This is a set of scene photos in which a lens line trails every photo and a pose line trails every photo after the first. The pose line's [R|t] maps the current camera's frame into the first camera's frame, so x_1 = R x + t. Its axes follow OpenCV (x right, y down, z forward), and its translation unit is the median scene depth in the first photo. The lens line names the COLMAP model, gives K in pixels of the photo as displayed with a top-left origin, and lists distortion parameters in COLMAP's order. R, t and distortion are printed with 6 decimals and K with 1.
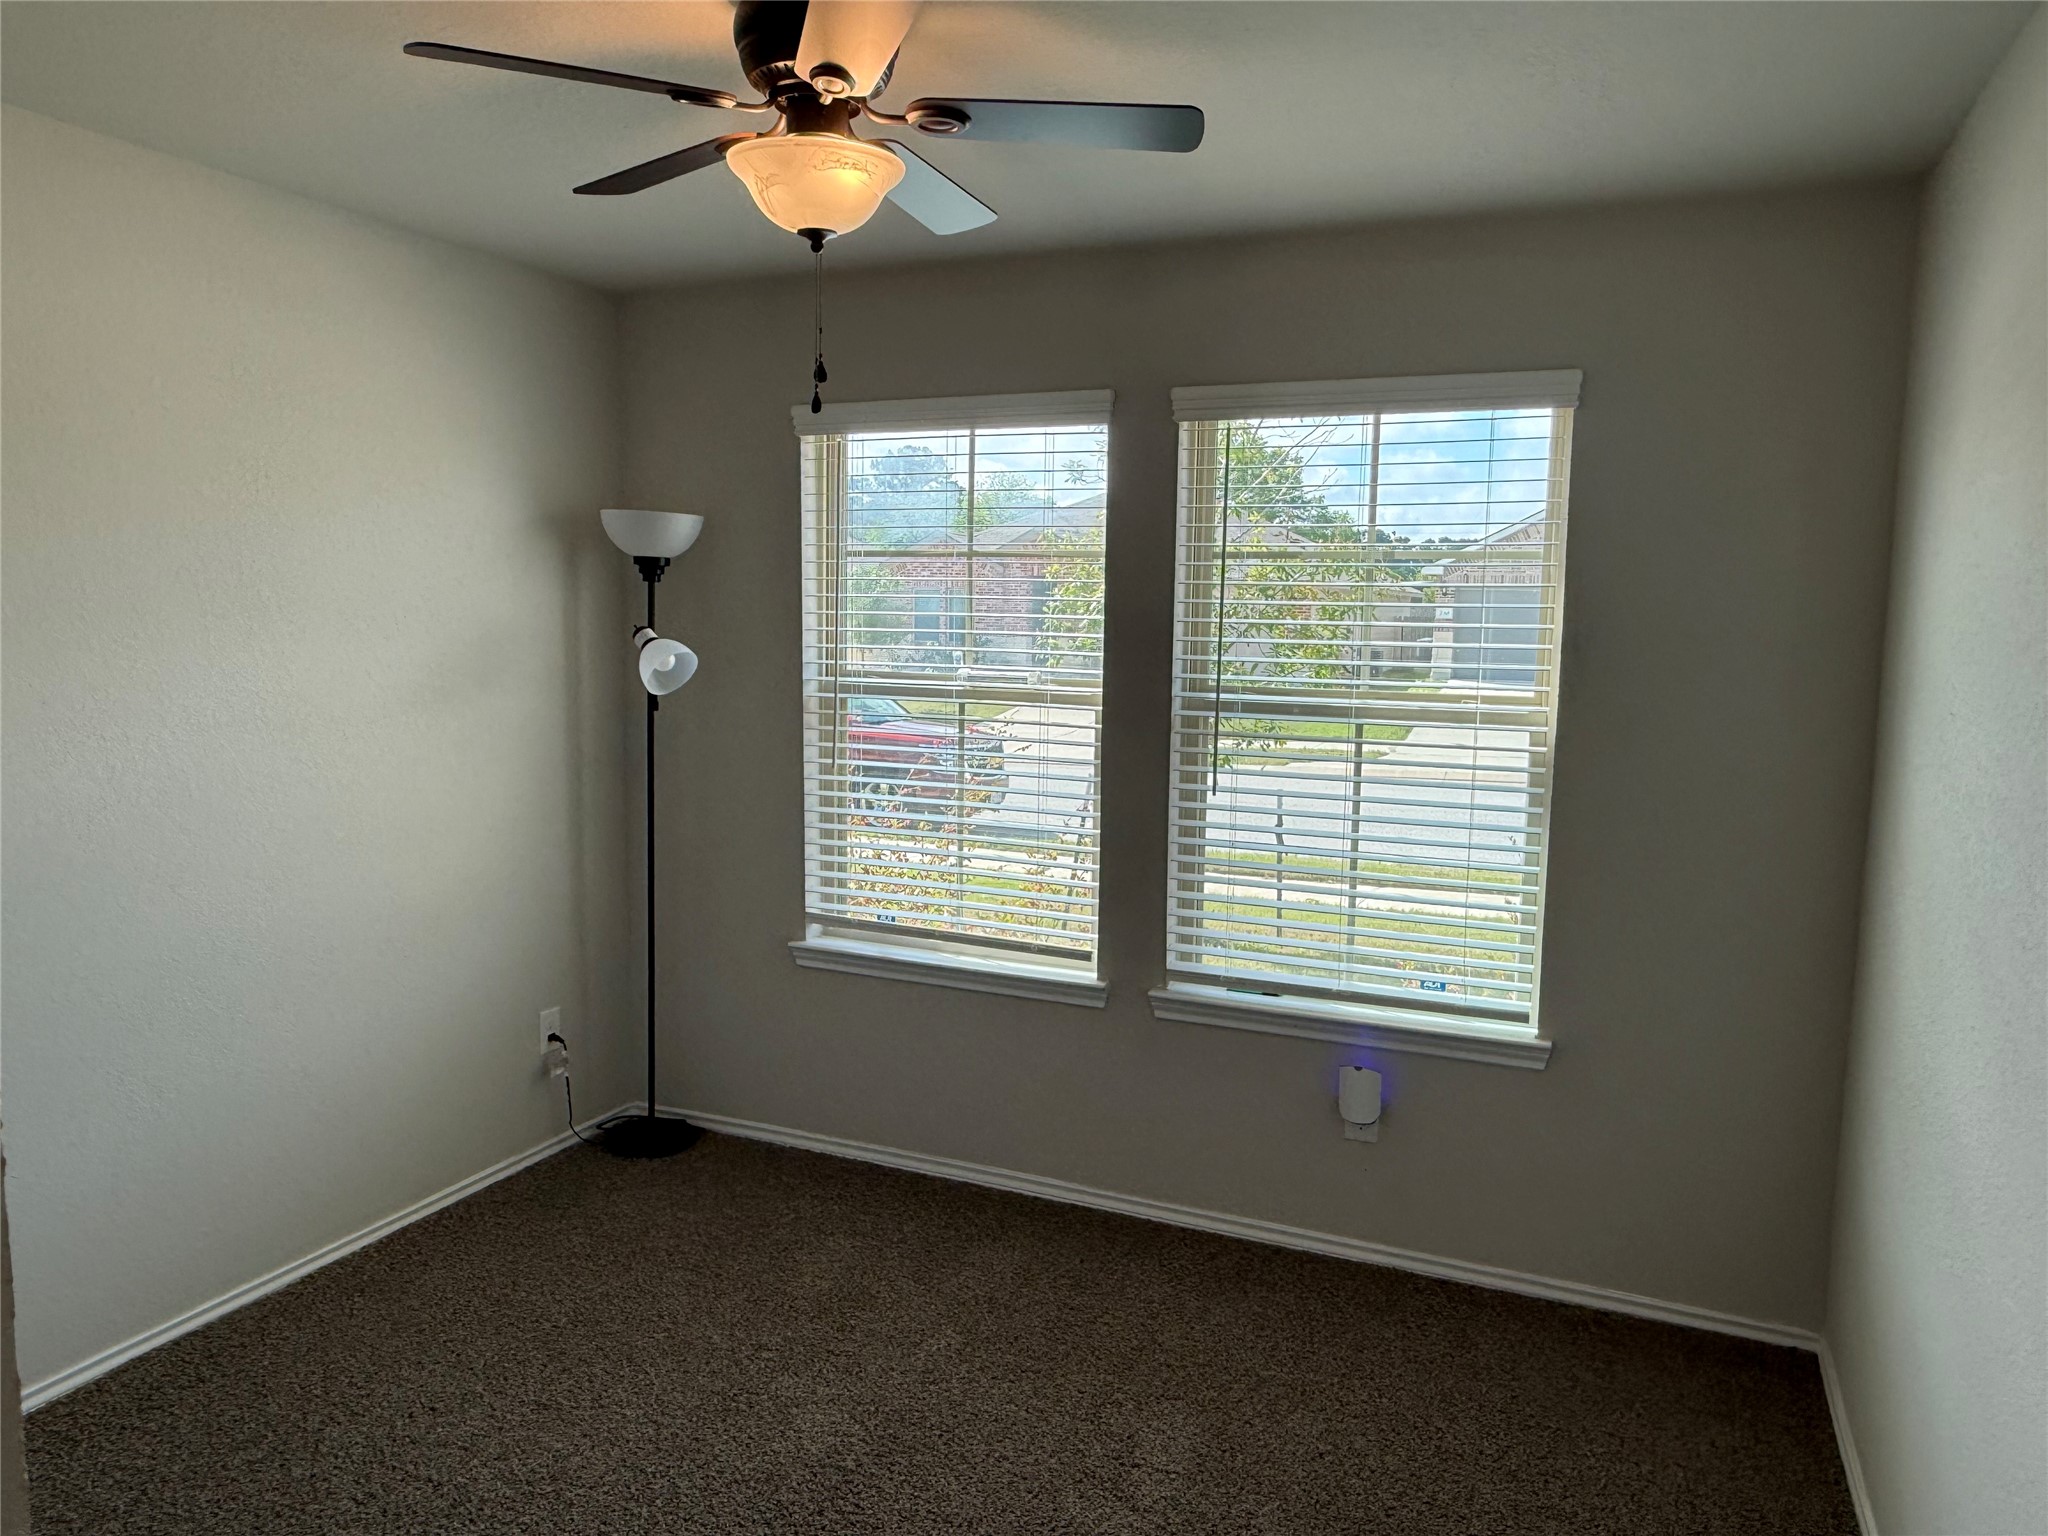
lens RADIAL K [[1442.5, 0, 1022.0], [0, 1442.5, 815.4], [0, 0, 1]] dist [-0.012620, -0.001346]
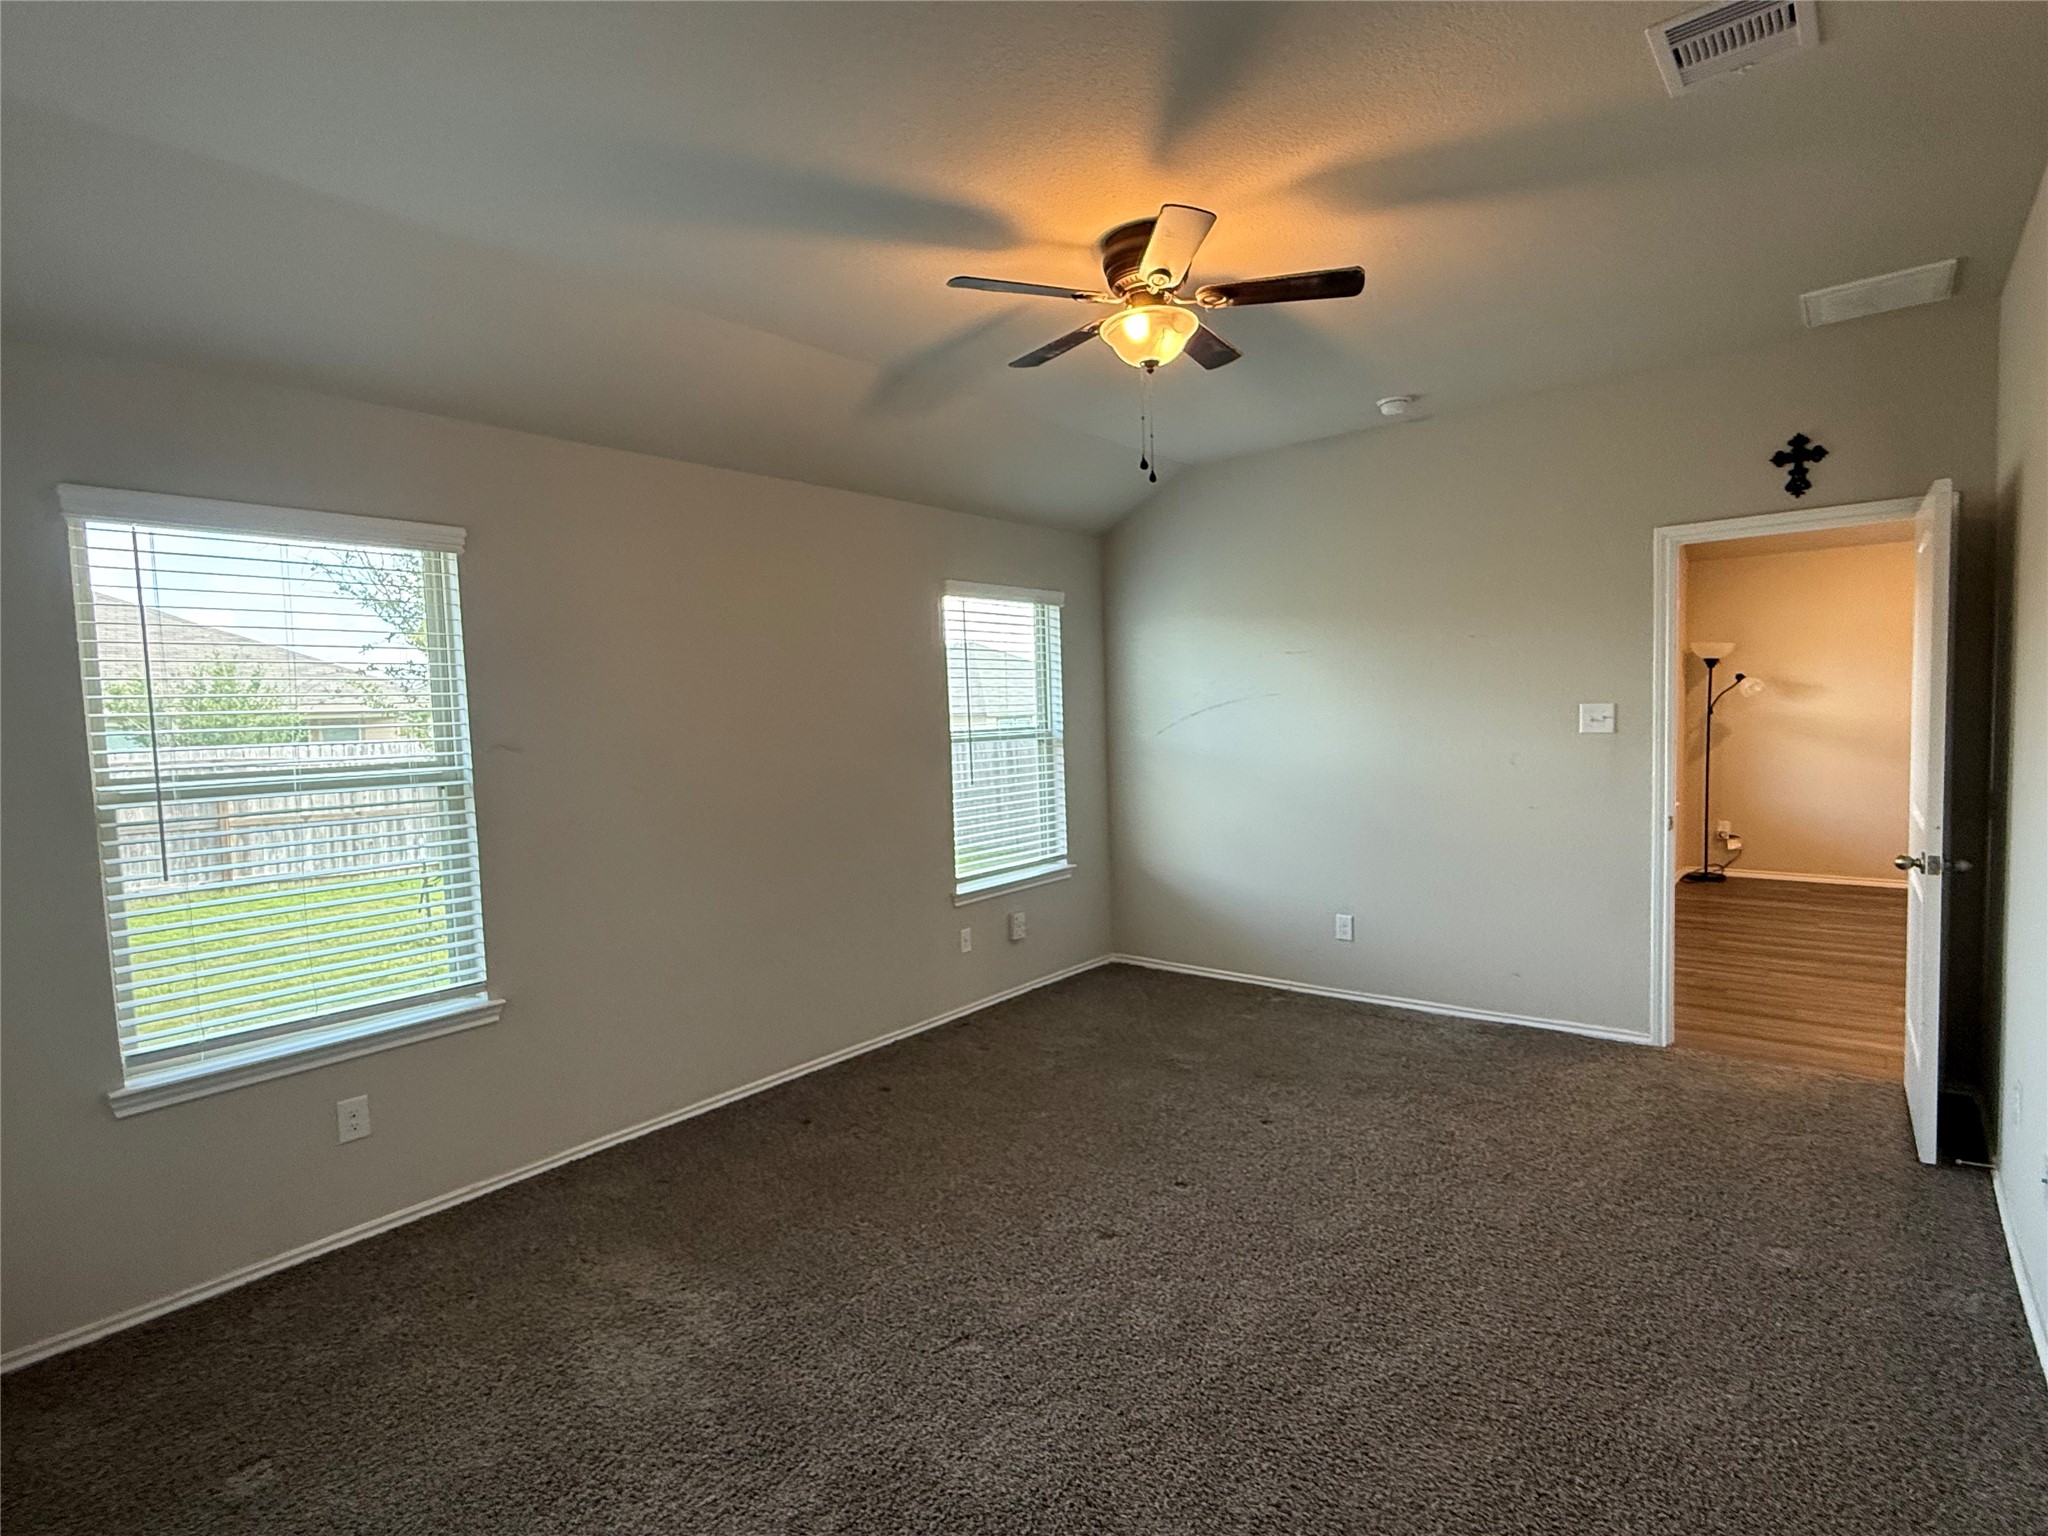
lens RADIAL K [[1036.0, 0, 1021.8], [0, 1036.0, 788.6], [0, 0, 1]] dist [0.030763, -0.000351]
pose [[0.256081, -0.113277, 0.959995, -0.614314], [0.161167, 0.984213, 0.073143, -0.051425], [-0.953125, 0.135989, 0.270294, 0.276454]]
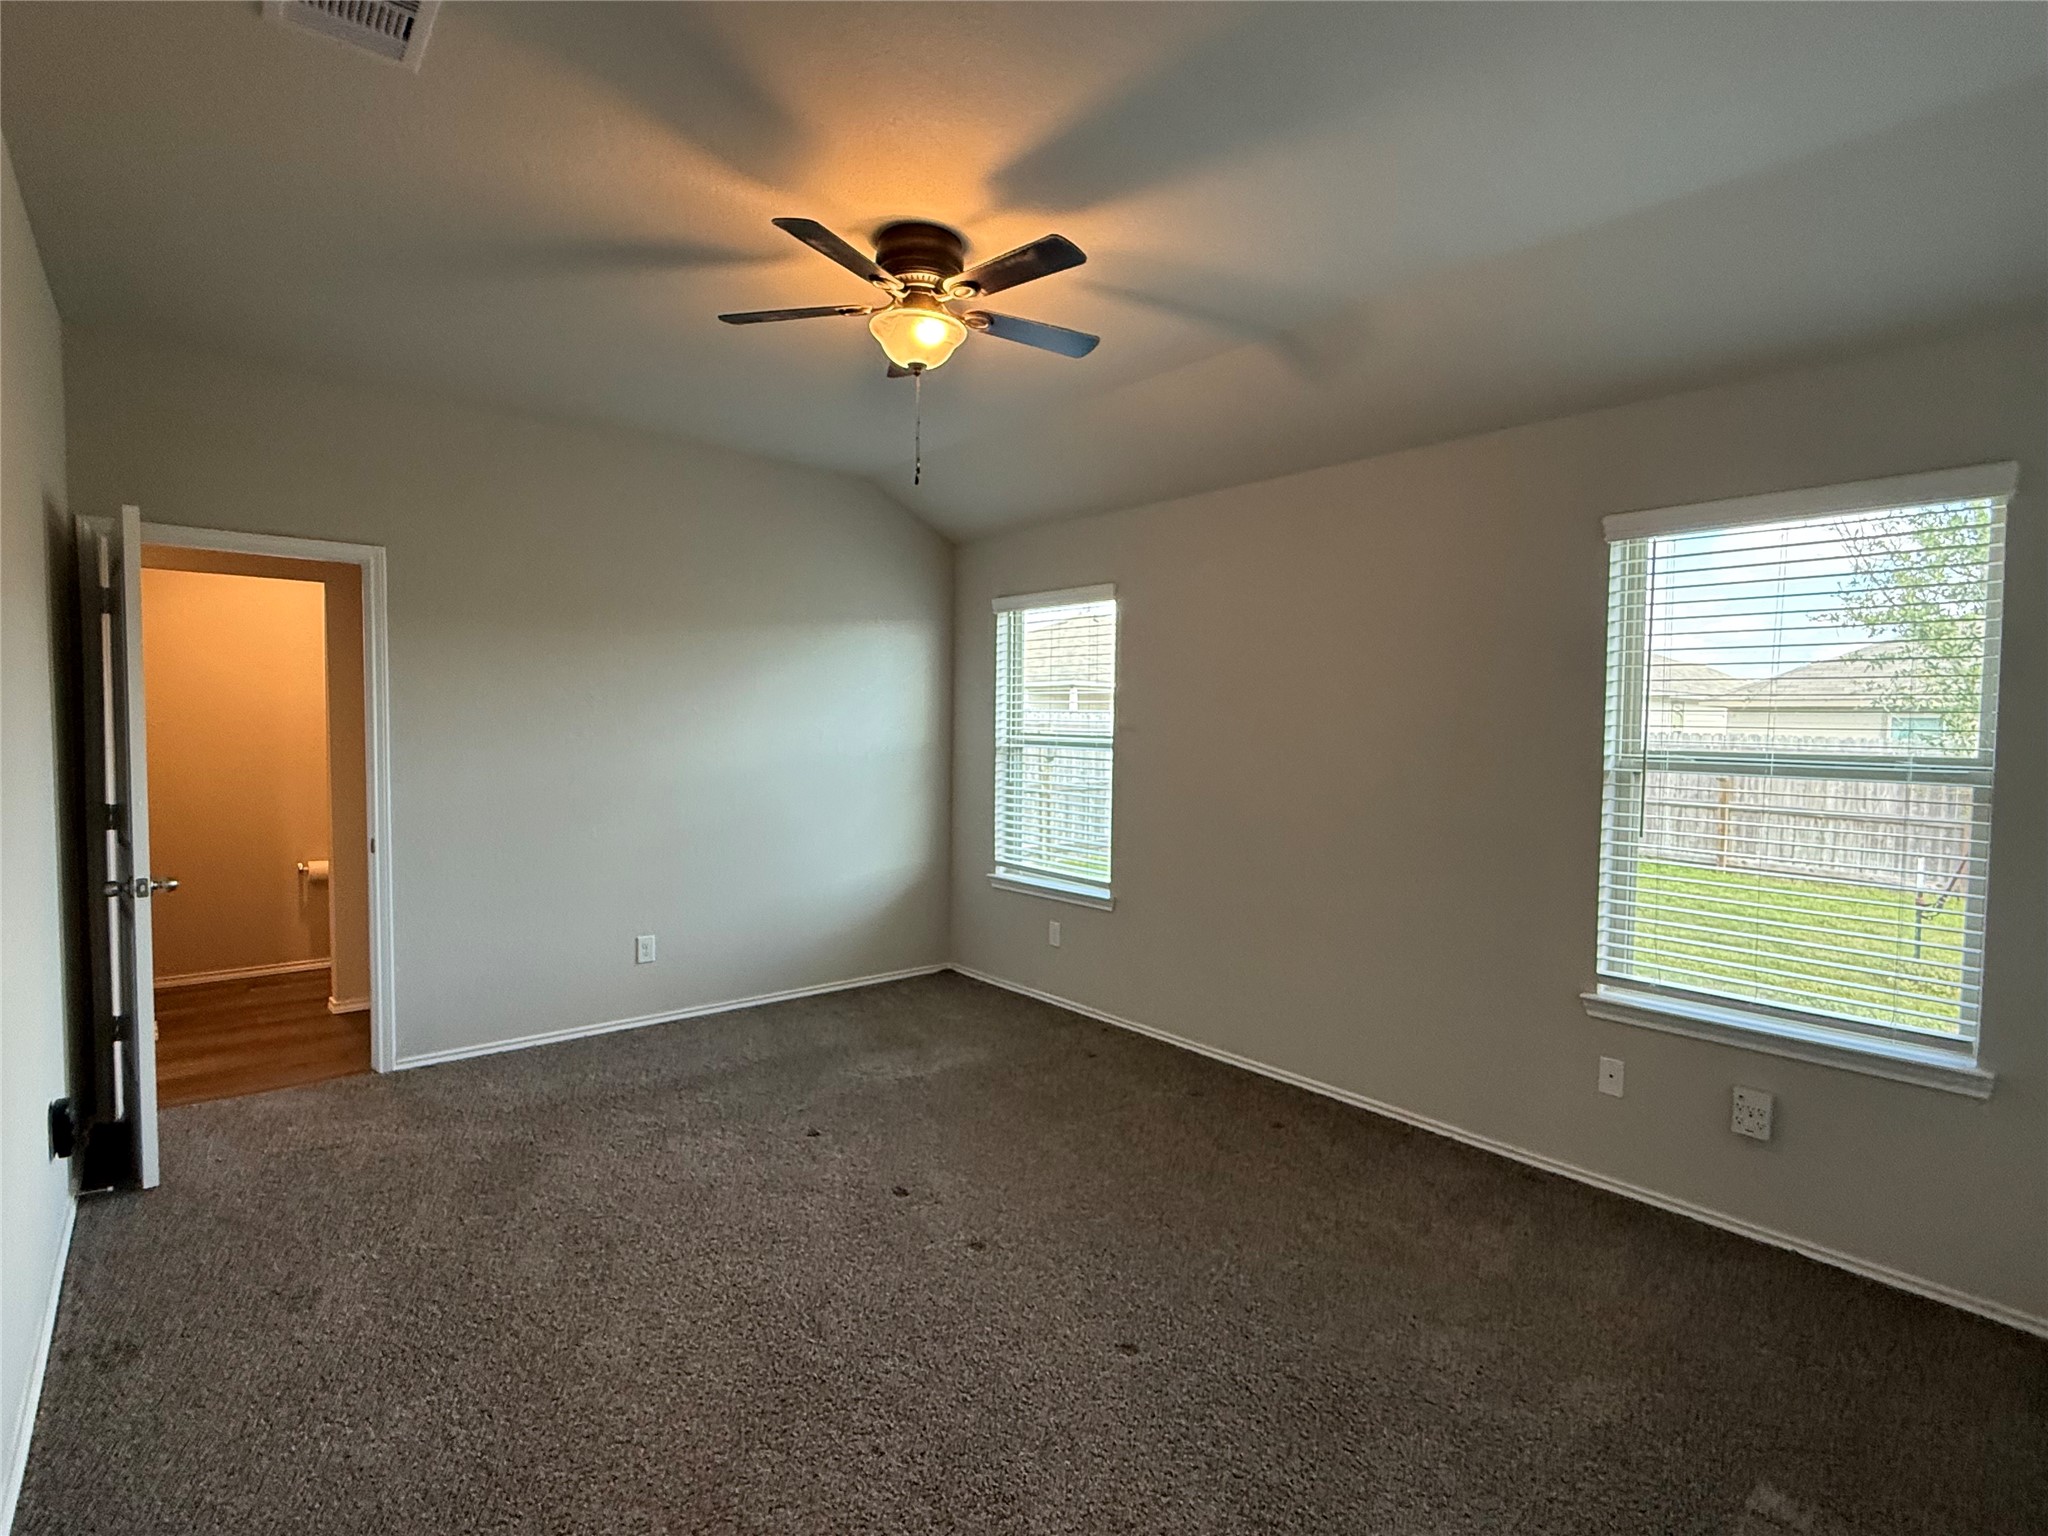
lens RADIAL K [[1004.6, 0, 1016.4], [0, 1004.6, 764.8], [0, 0, 1]] dist [0.000136, -0.000511]
pose [[0.902903, -0.002922, -0.429835, 0.029775], [-0.030678, 0.996989, -0.071219, 0.002421], [0.428749, 0.077490, 0.900094, -0.013014]]
